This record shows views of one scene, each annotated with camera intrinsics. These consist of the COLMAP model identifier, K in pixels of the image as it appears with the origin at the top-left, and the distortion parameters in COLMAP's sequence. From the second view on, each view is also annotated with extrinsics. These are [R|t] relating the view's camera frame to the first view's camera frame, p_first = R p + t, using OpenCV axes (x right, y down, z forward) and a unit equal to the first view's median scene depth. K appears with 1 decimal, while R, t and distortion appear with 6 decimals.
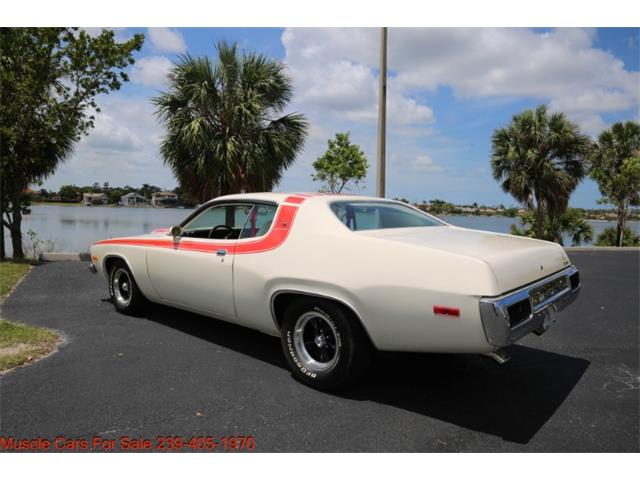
lens RADIAL K [[472.1, 0, 343.7], [0, 472.1, 241.2], [0, 0, 1]] dist [-0.094967, 0.096396]
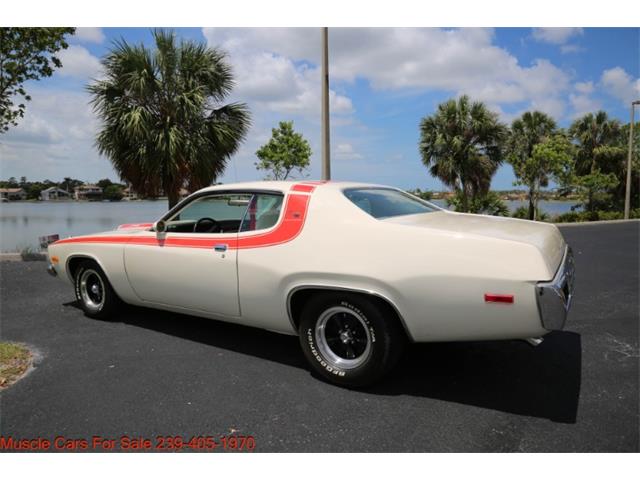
lens RADIAL K [[451.5, 0, 340.0], [0, 451.5, 236.3], [0, 0, 1]] dist [-0.108556, 0.086112]
pose [[0.987181, -0.042306, 0.153895, -0.044012], [0.039031, 0.998944, 0.024242, -0.002787], [-0.154758, -0.017924, 0.987790, 0.025891]]
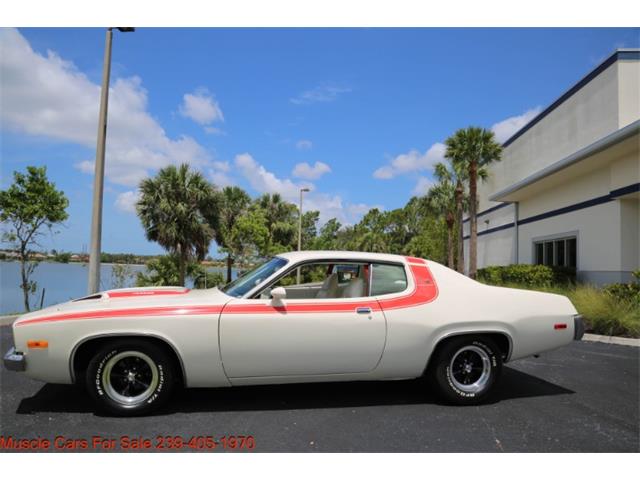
lens RADIAL K [[451.5, 0, 340.0], [0, 451.5, 236.3], [0, 0, 1]] dist [-0.108556, 0.086112]
pose [[0.596992, 0.043666, 0.801058, -0.293060], [0.044659, 0.995160, -0.087529, -0.014473], [-0.801003, 0.088029, 0.592153, 0.118464]]
